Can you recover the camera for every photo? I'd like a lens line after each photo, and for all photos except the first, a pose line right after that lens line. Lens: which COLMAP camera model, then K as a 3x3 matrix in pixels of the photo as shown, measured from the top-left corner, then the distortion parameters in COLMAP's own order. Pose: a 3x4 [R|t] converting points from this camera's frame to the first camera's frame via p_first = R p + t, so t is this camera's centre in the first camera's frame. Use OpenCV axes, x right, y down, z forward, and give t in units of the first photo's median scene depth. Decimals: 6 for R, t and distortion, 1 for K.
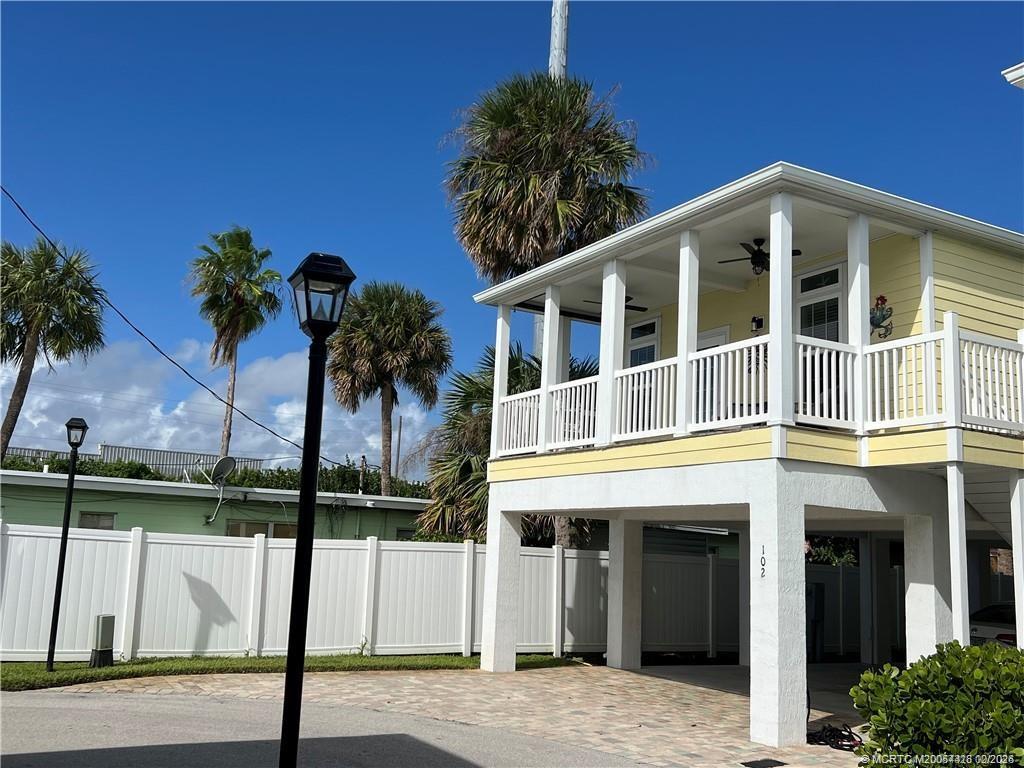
lens RADIAL K [[999.7, 0, 513.0], [0, 999.7, 387.1], [0, 0, 1]] dist [0.015359, 0.000000]
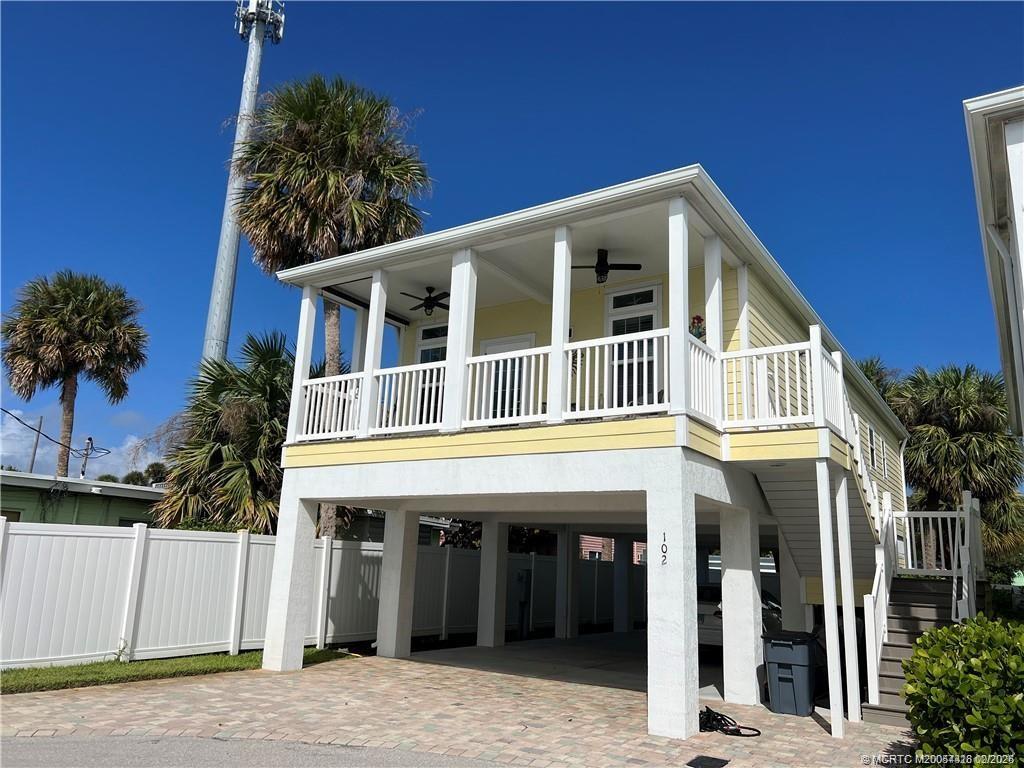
lens RADIAL K [[778.4, 0, 512.3], [0, 778.4, 381.9], [0, 0, 1]] dist [0.028495, -0.038736]
pose [[0.895500, 0.092159, 0.435416, -0.159703], [-0.072996, 0.995491, -0.060576, 0.042977], [-0.439036, 0.022462, 0.898189, 0.235115]]
